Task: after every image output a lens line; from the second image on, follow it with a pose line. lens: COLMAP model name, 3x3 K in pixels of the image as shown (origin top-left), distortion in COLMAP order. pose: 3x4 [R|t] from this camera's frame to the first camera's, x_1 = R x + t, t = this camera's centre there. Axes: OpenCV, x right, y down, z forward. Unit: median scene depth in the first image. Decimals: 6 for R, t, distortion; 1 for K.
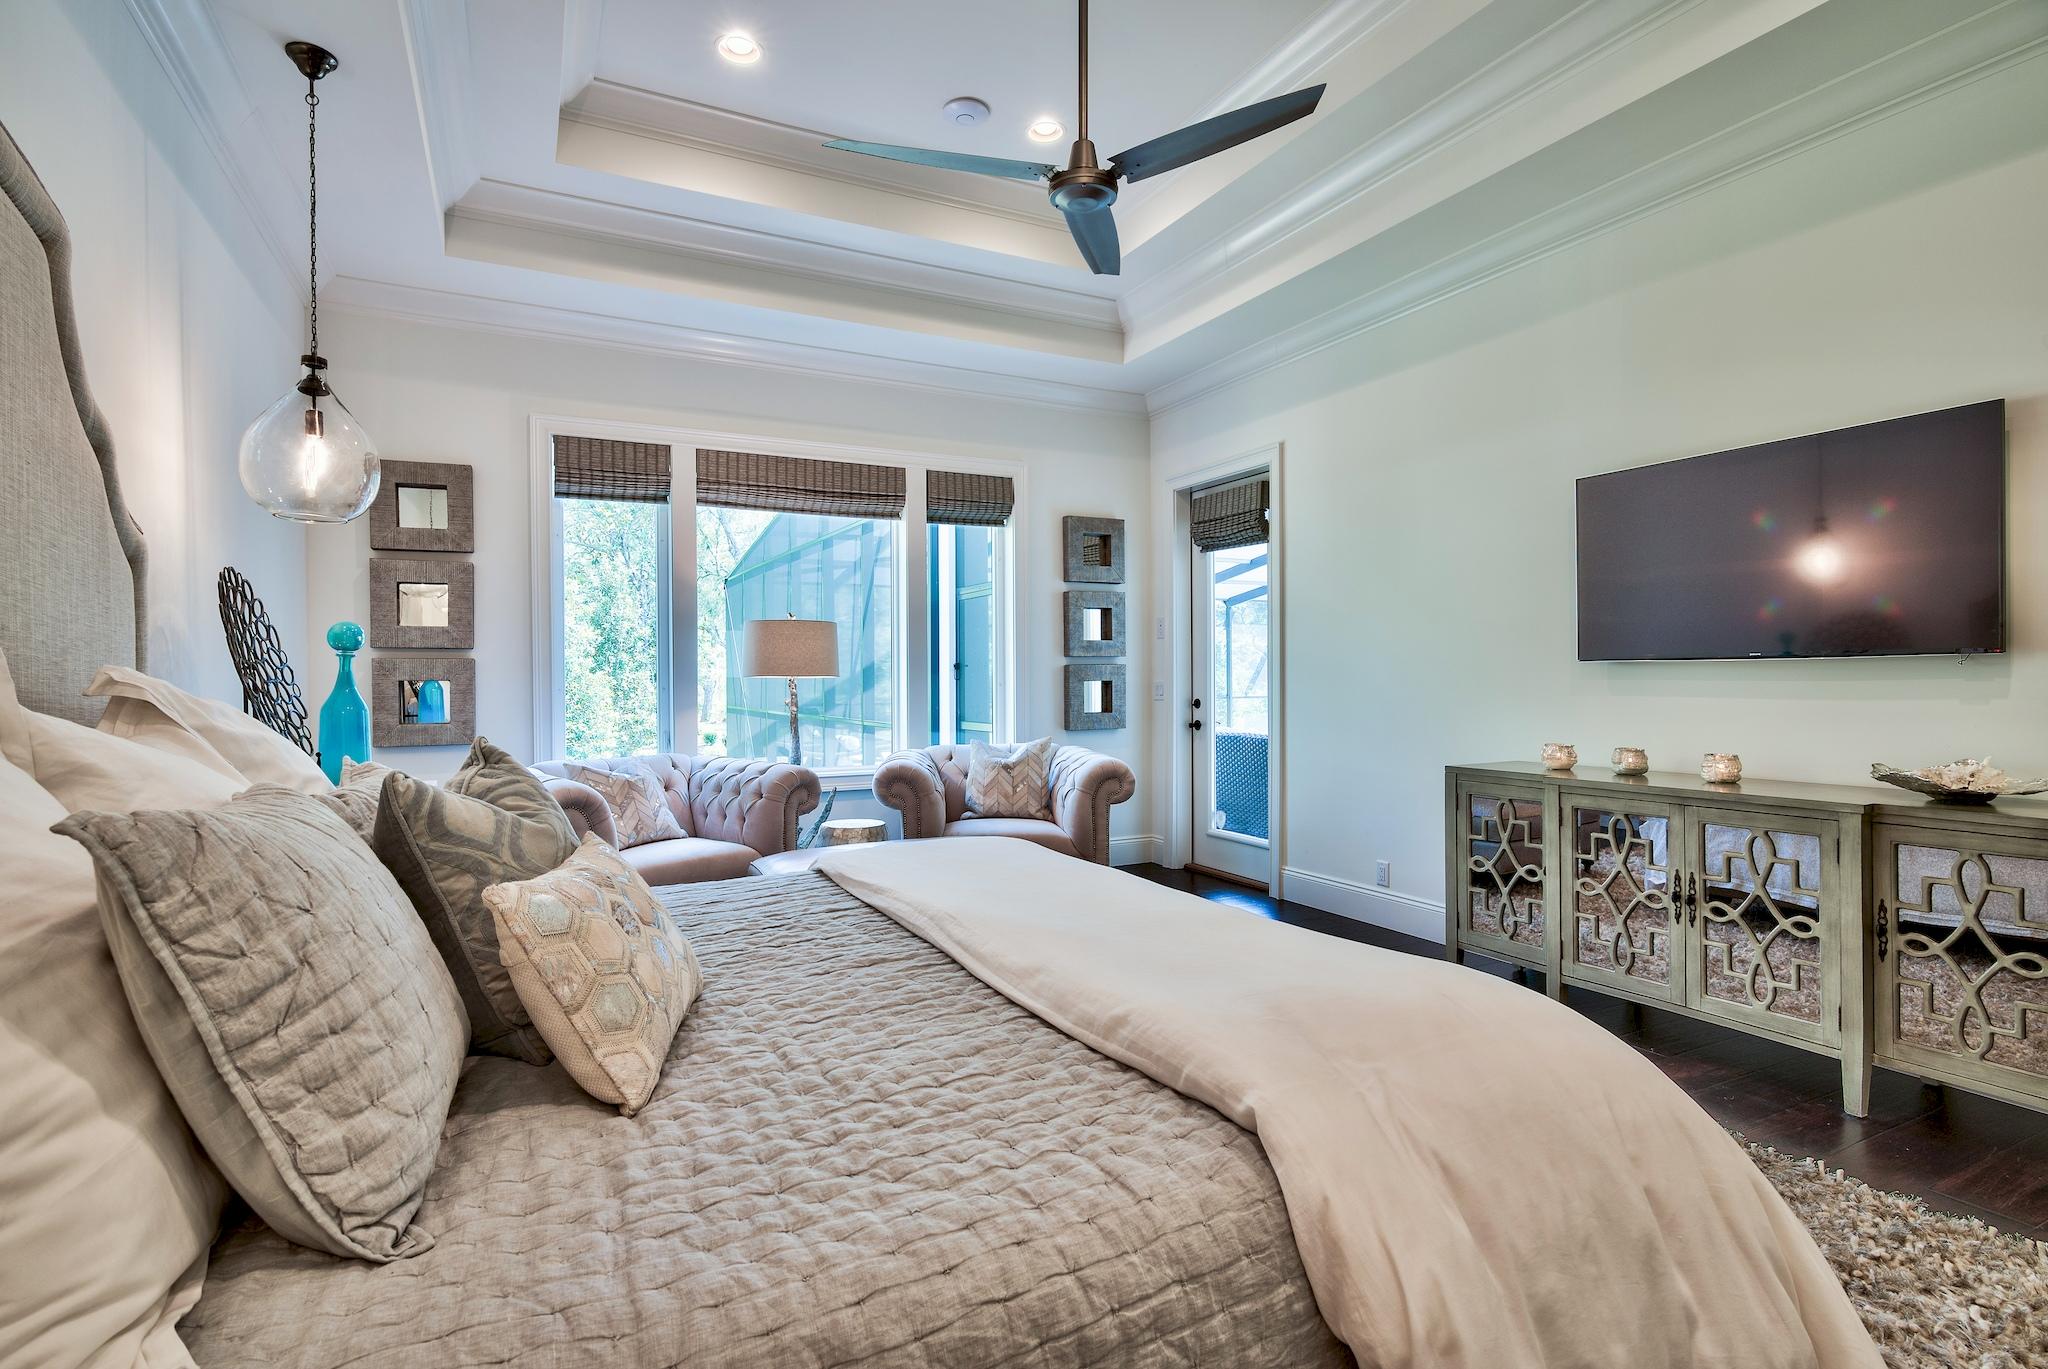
lens RADIAL K [[997.9, 0, 996.5], [0, 997.9, 683.9], [0, 0, 1]] dist [-0.001074, -0.000803]
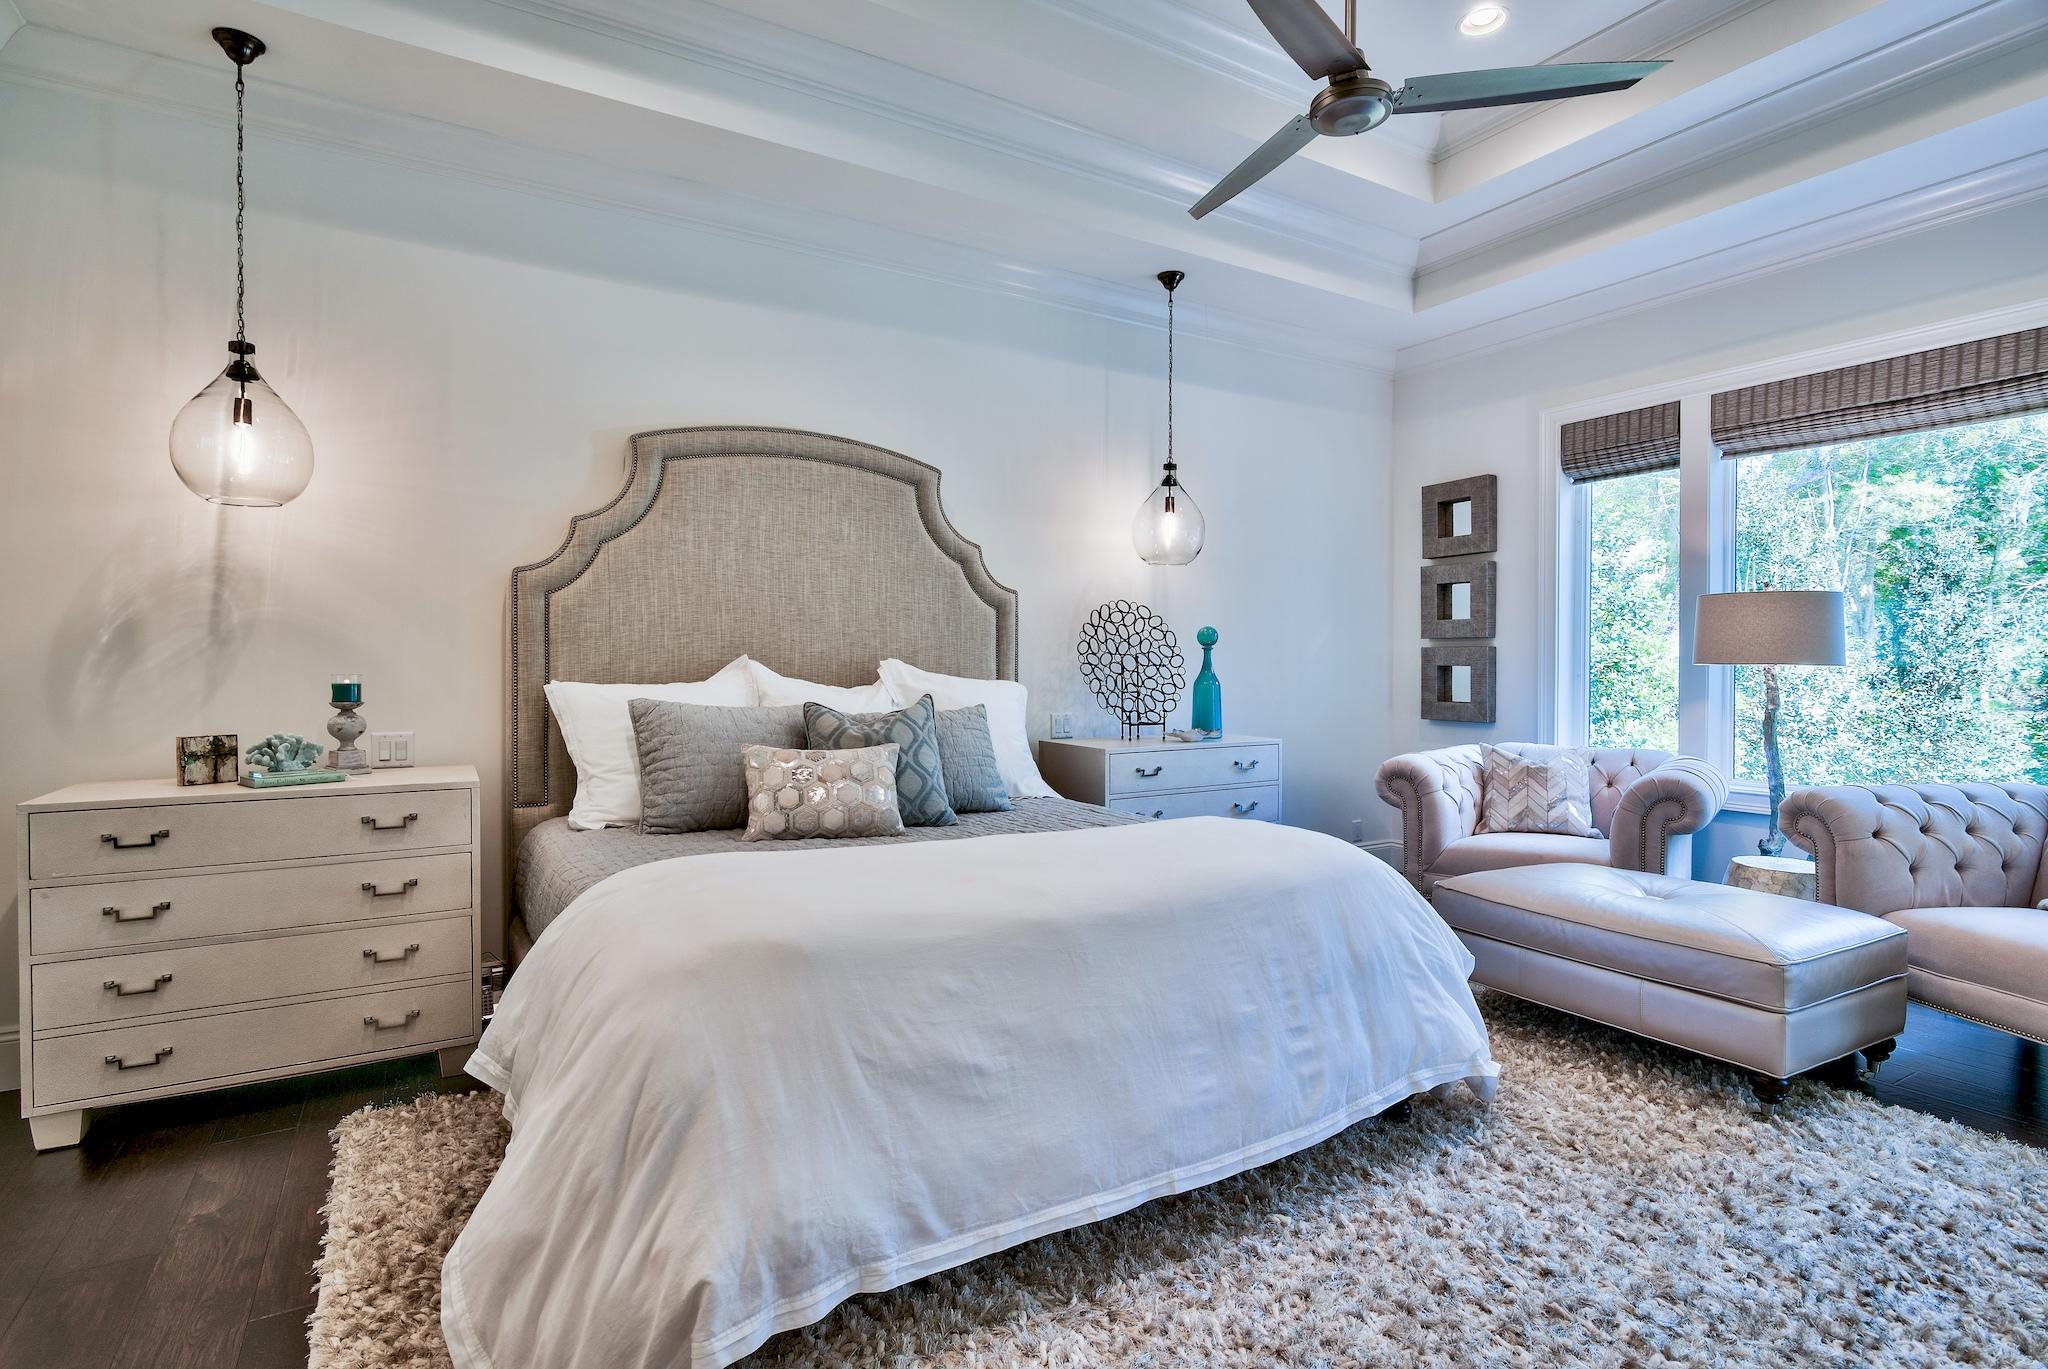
lens RADIAL K [[1034.9, 0, 1037.1], [0, 1034.9, 674.0], [0, 0, 1]] dist [-0.001874, -0.001058]
pose [[0.083172, 0.016641, -0.996396, 0.532514], [-0.008622, 0.999835, 0.015979, -0.007567], [0.996498, 0.007262, 0.083302, 0.357723]]
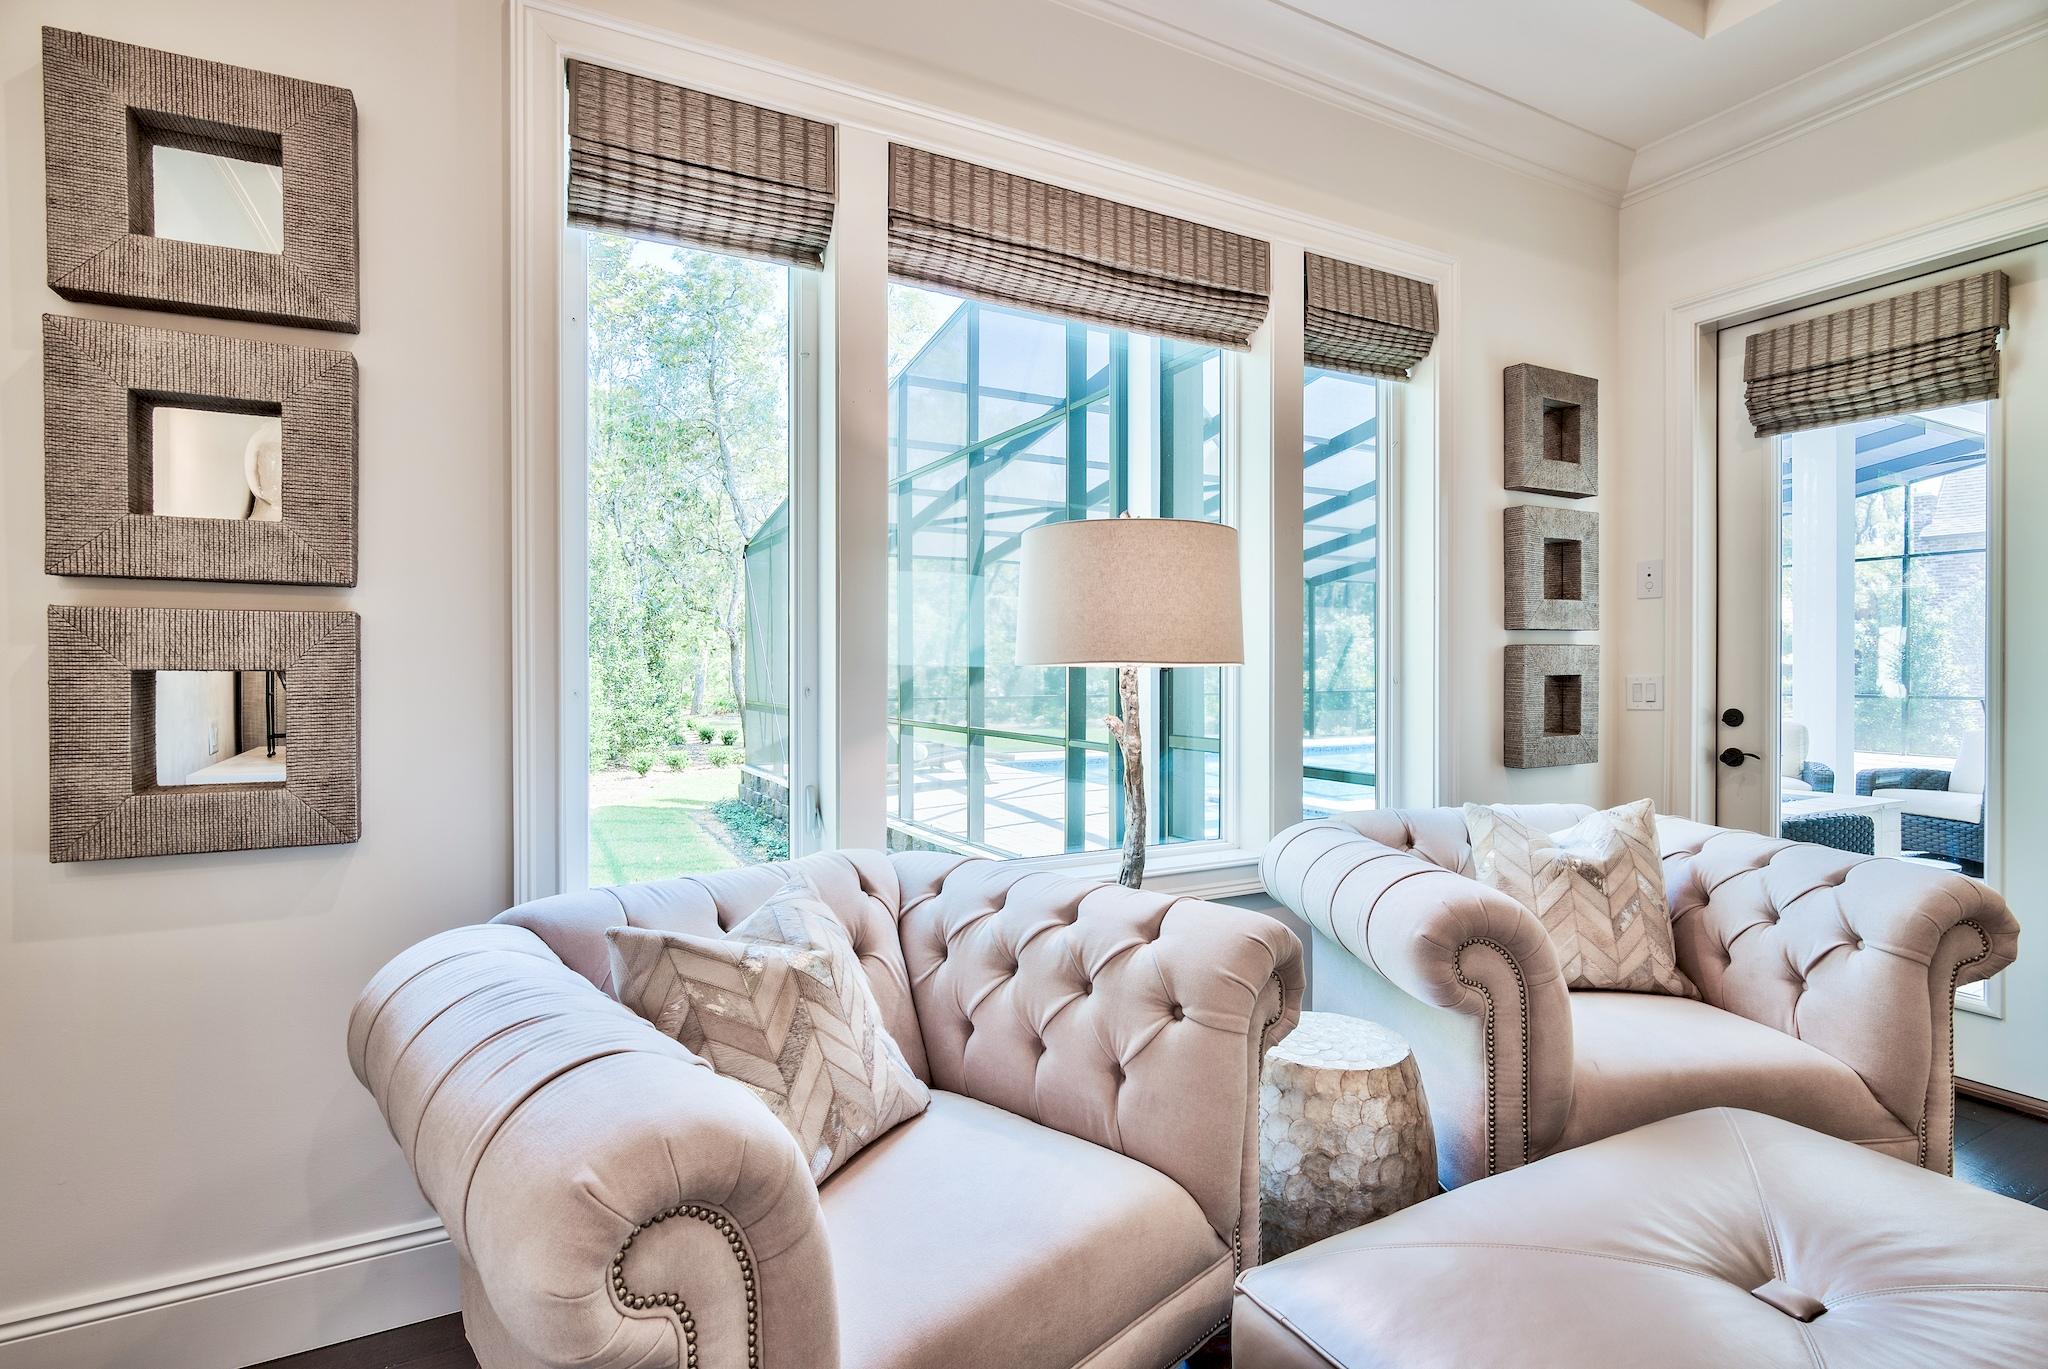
lens RADIAL K [[990.6, 0, 962.2], [0, 990.6, 668.2], [0, 0, 1]] dist [-0.000827, -0.000320]
pose [[0.999976, 0.004762, -0.005029, -0.265805], [-0.004792, 0.999971, -0.005942, -0.002606], [0.005000, 0.005966, 0.999970, 0.568735]]
